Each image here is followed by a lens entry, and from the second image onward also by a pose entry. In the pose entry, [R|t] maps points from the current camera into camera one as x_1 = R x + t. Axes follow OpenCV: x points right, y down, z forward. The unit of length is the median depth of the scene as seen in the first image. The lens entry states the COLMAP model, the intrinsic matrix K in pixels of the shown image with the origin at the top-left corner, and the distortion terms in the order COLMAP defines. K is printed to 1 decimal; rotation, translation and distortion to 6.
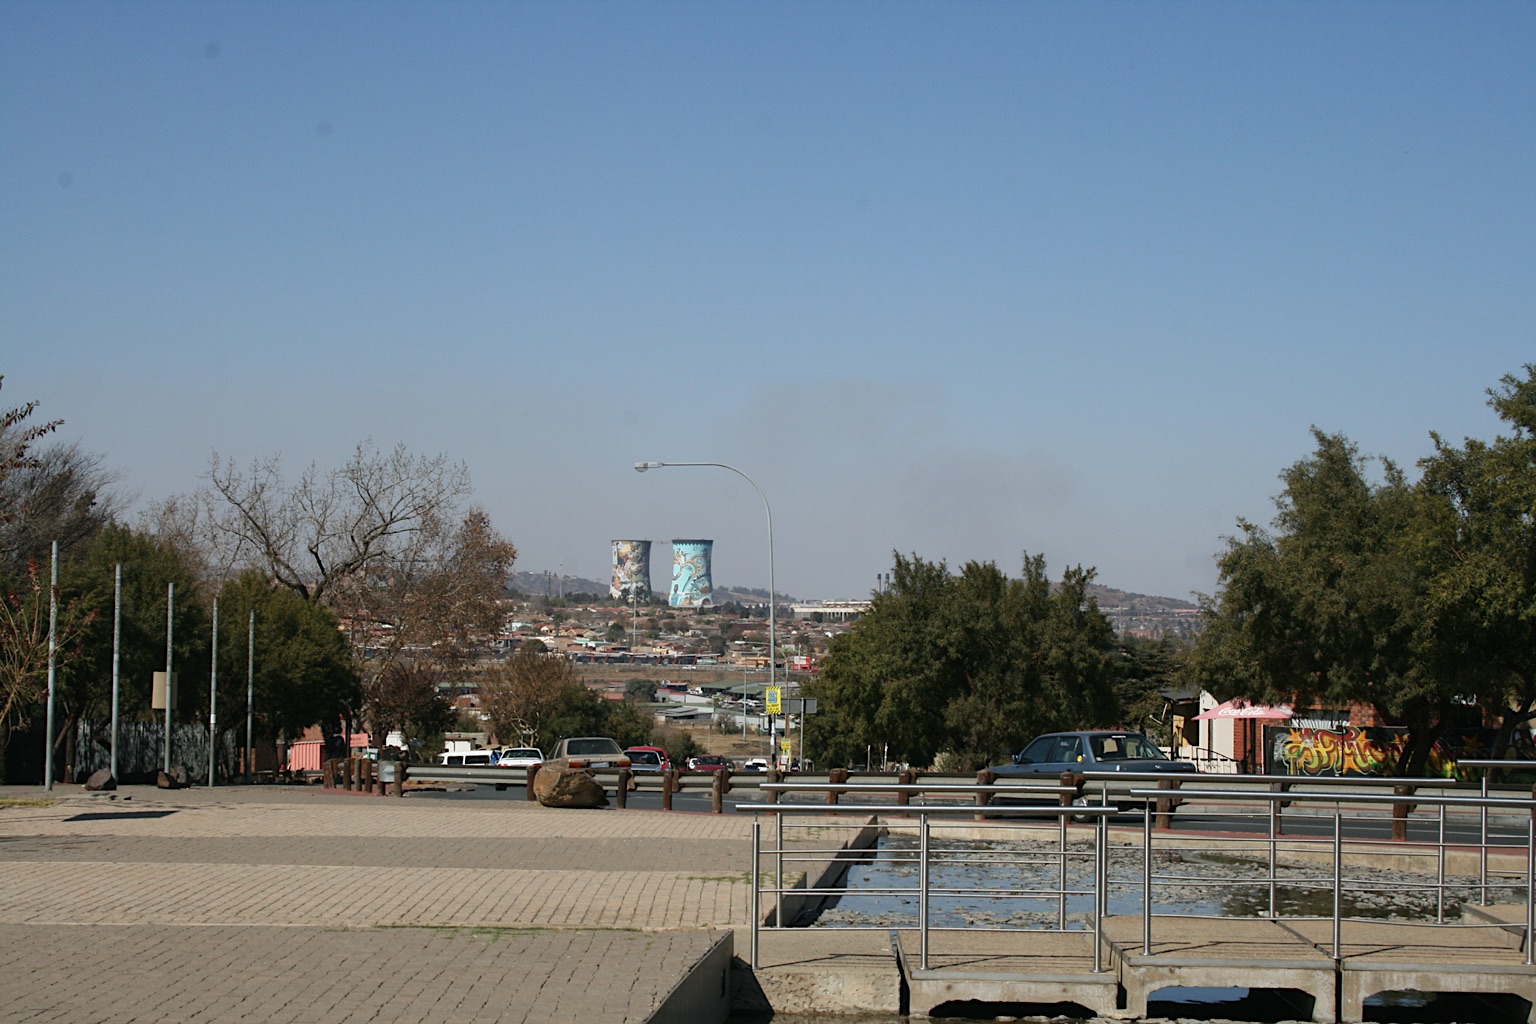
lens RADIAL K [[2830.6, 0, 773.9], [0, 2830.6, 503.6], [0, 0, 1]] dist [0.061950, 0.000000]
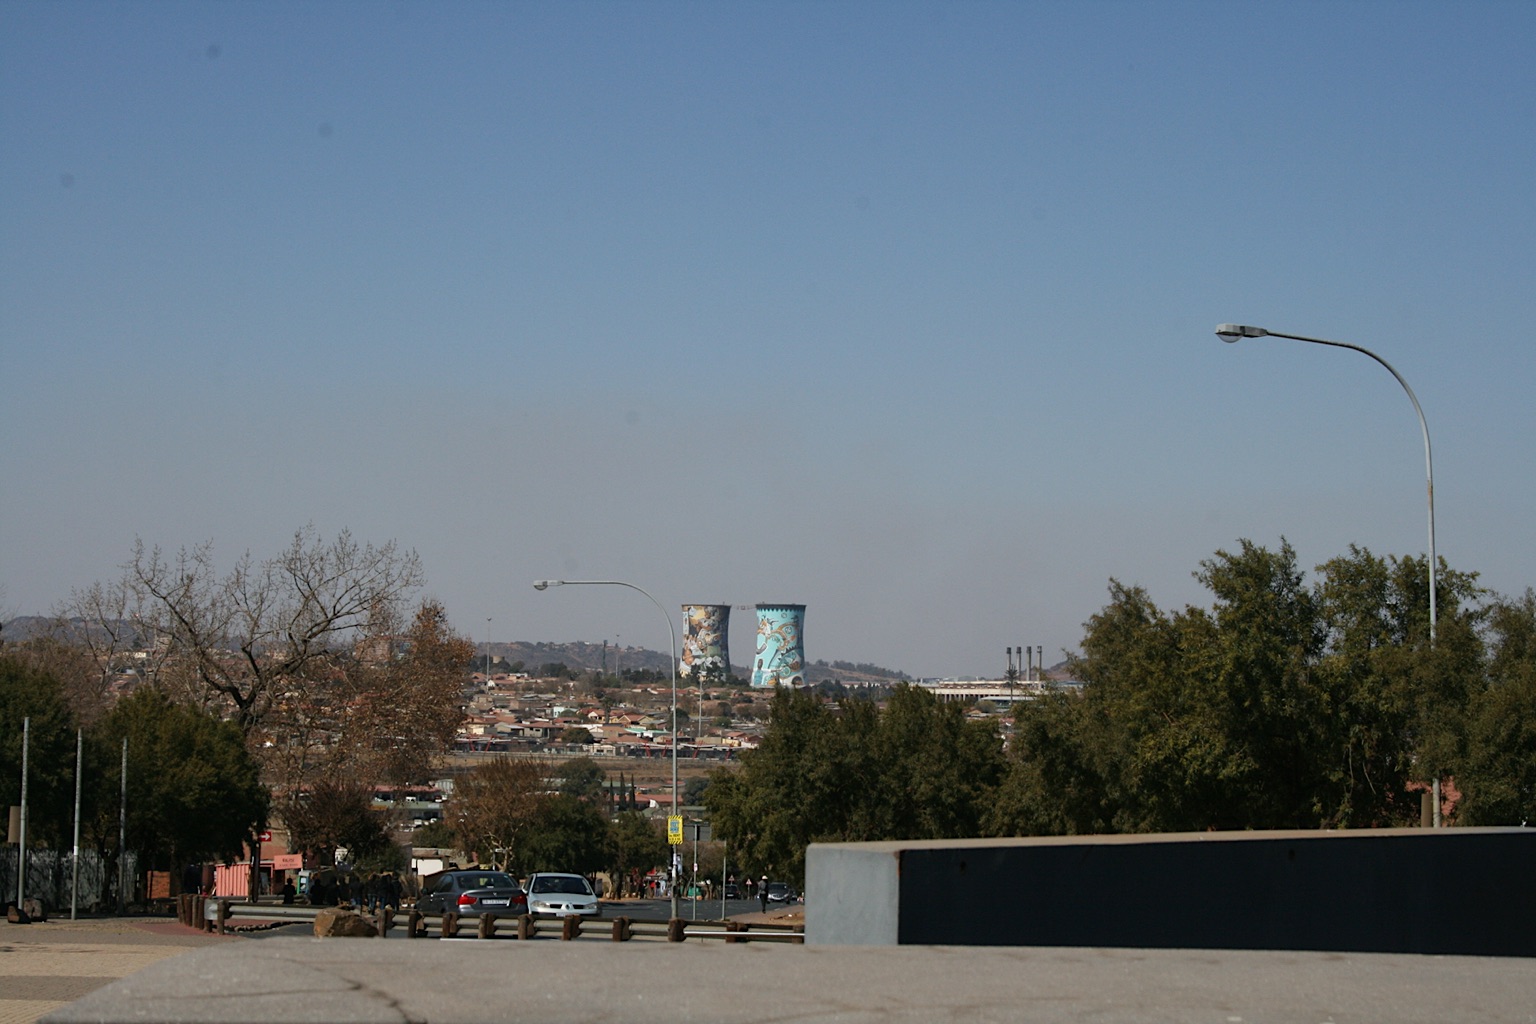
lens RADIAL K [[3454.4, 0, 764.6], [0, 3454.4, 502.6], [0, 0, 1]] dist [0.088166, 0.000000]
pose [[0.999468, 0.002108, -0.032543, 0.059758], [-0.002662, 0.999852, -0.016983, -0.018827], [0.032502, 0.017061, 0.999326, -0.148774]]
